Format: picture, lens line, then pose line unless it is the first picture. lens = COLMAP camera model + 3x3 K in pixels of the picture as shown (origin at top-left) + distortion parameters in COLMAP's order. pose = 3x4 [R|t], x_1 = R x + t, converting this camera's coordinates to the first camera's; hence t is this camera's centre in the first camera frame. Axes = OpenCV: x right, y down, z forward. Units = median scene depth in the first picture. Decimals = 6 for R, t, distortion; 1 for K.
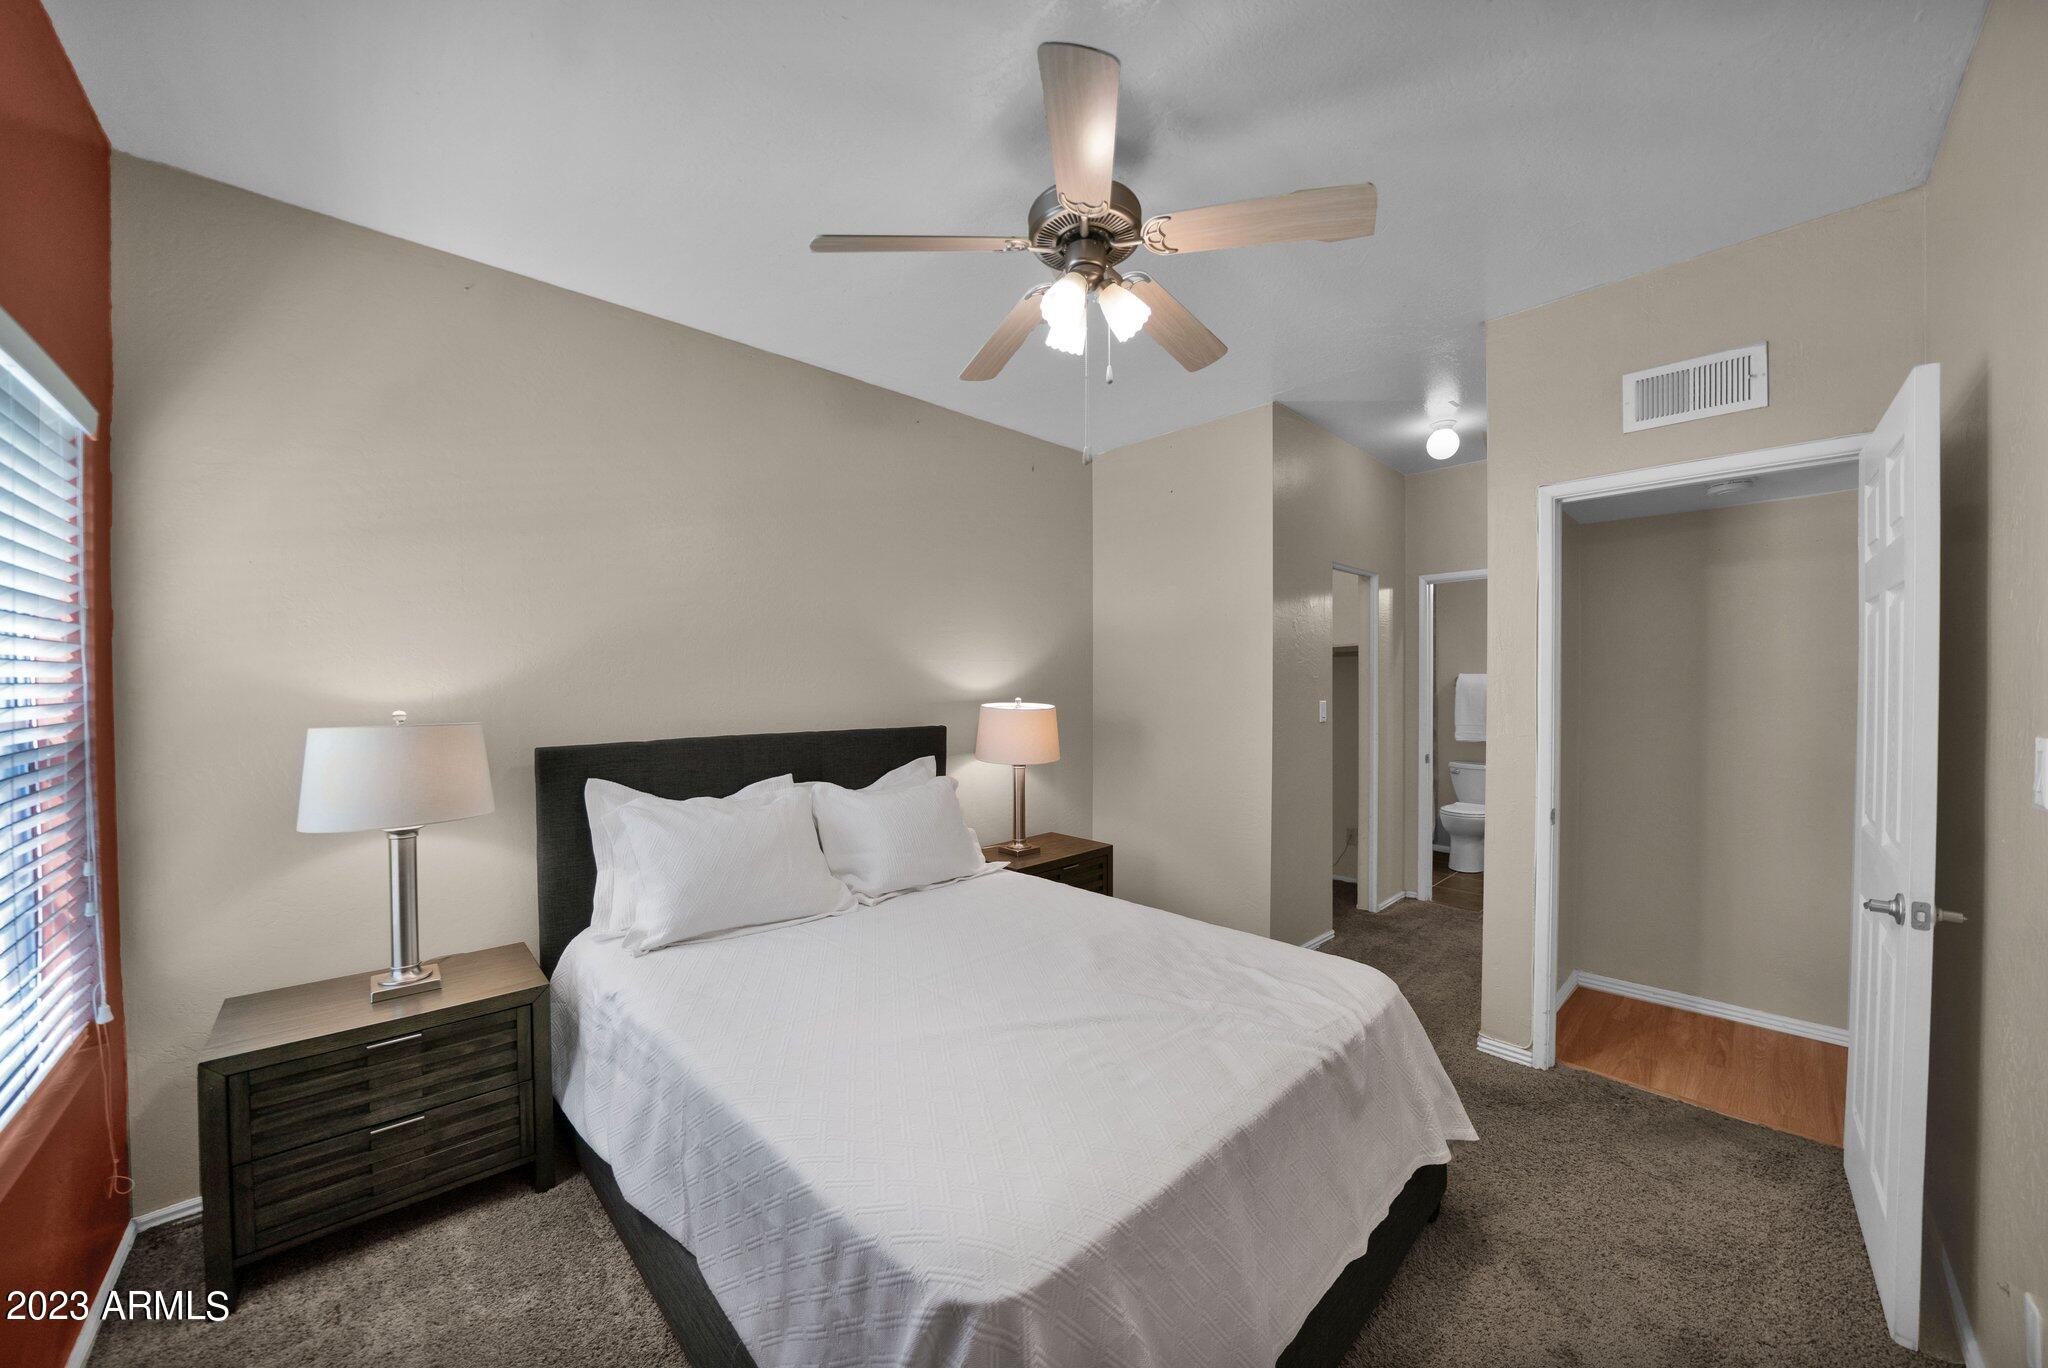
lens RADIAL K [[732.6, 0, 1025.7], [0, 732.6, 689.0], [0, 0, 1]] dist [-0.021684, 0.000177]
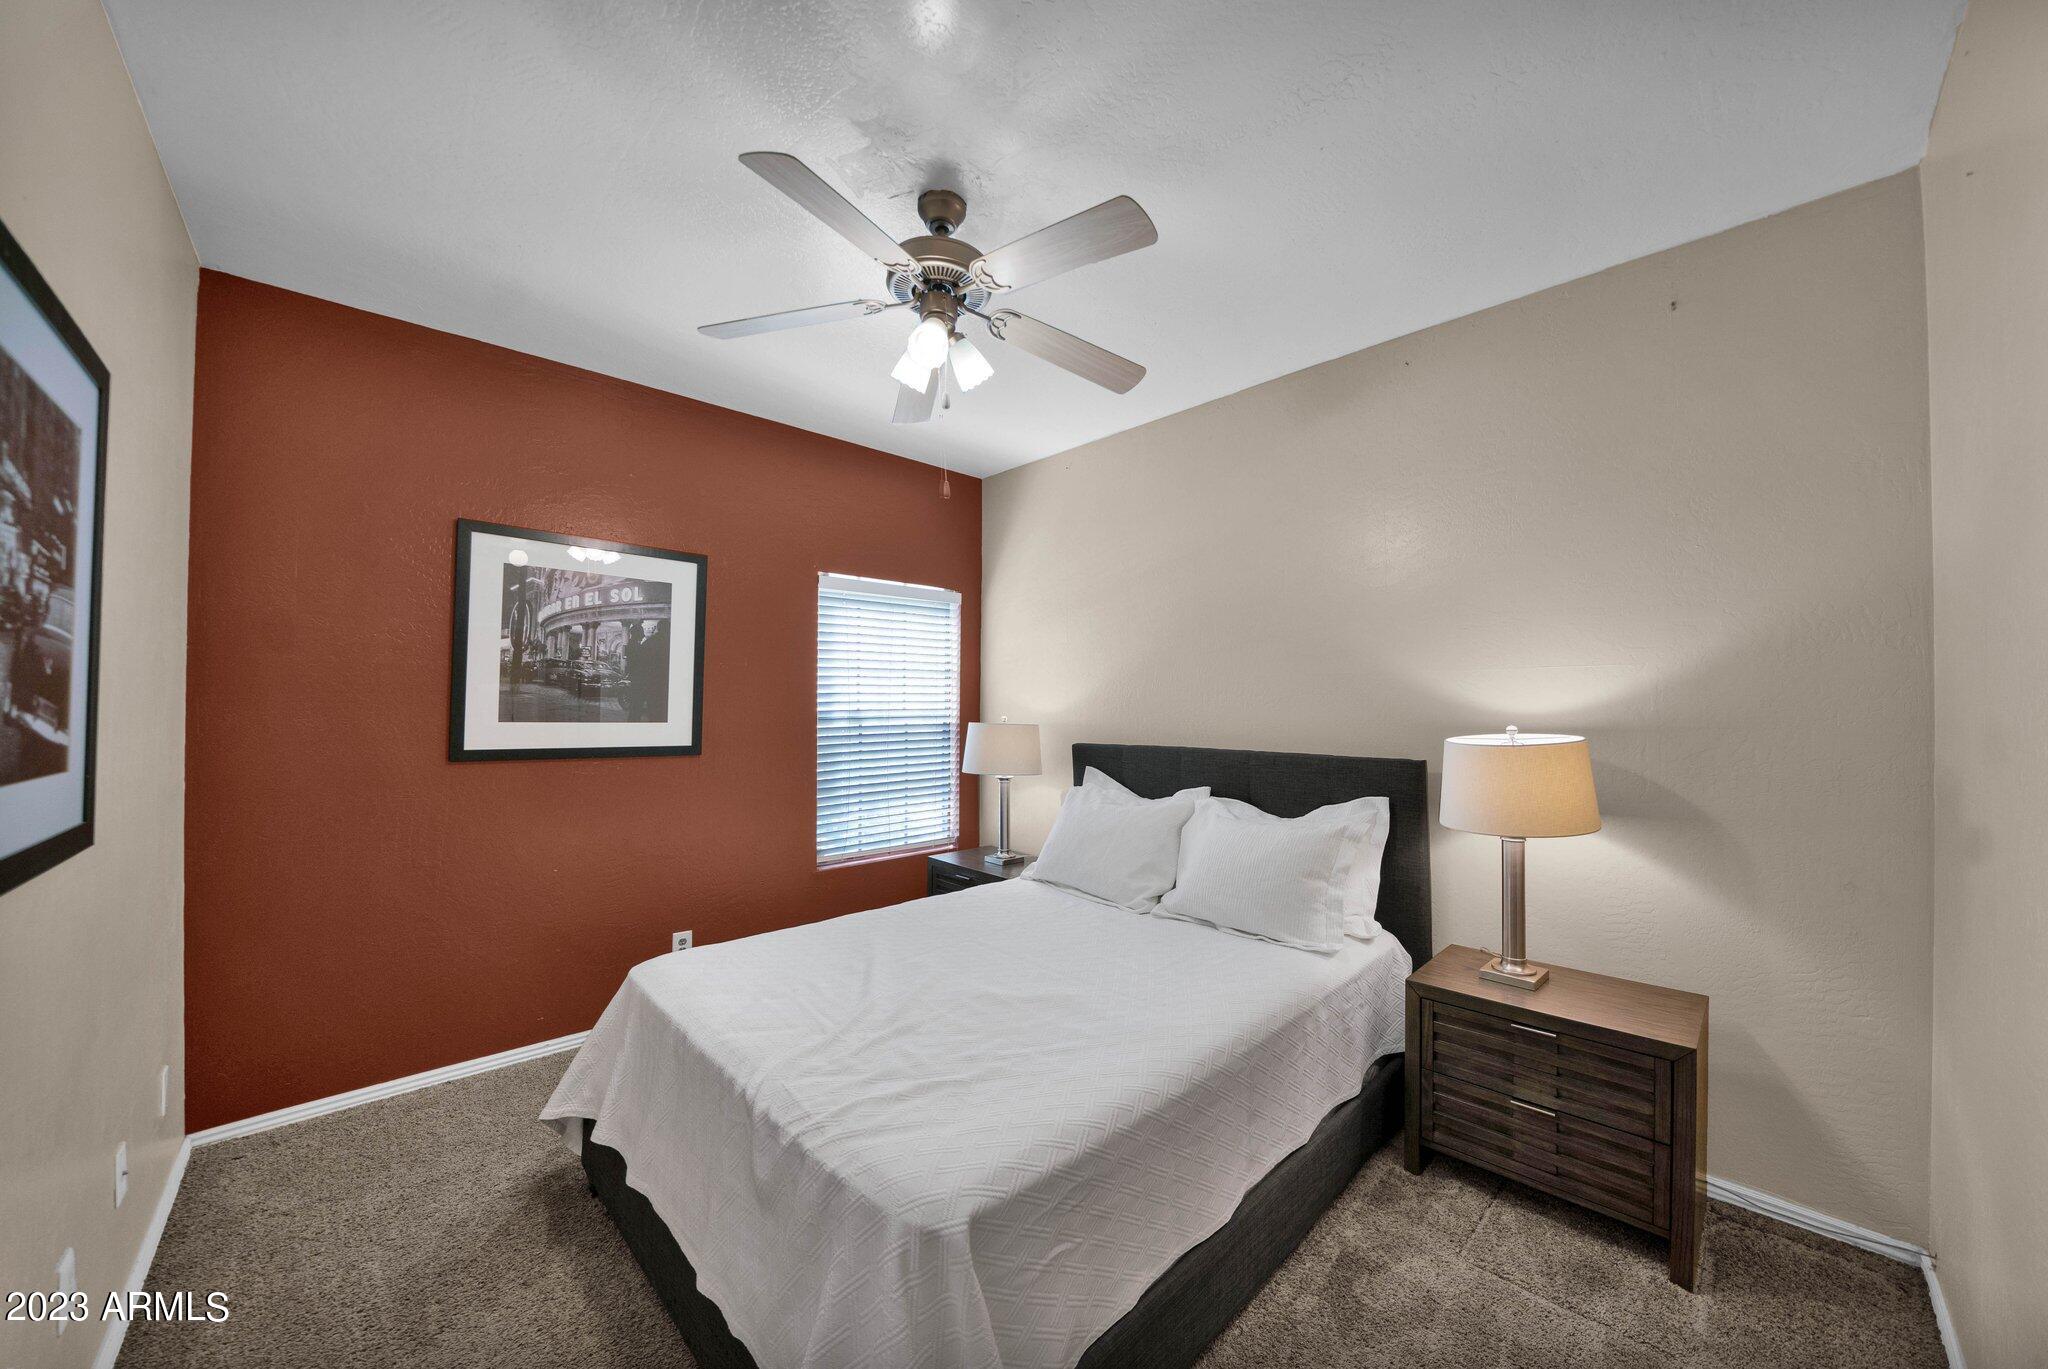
lens RADIAL K [[732.6, 0, 1025.7], [0, 732.6, 689.5], [0, 0, 1]] dist [-0.021684, 0.000177]
pose [[0.000811, -0.015792, -0.999875, 0.770111], [-0.010012, 0.999825, -0.015799, -0.005593], [0.999950, 0.010024, 0.000653, 0.760132]]
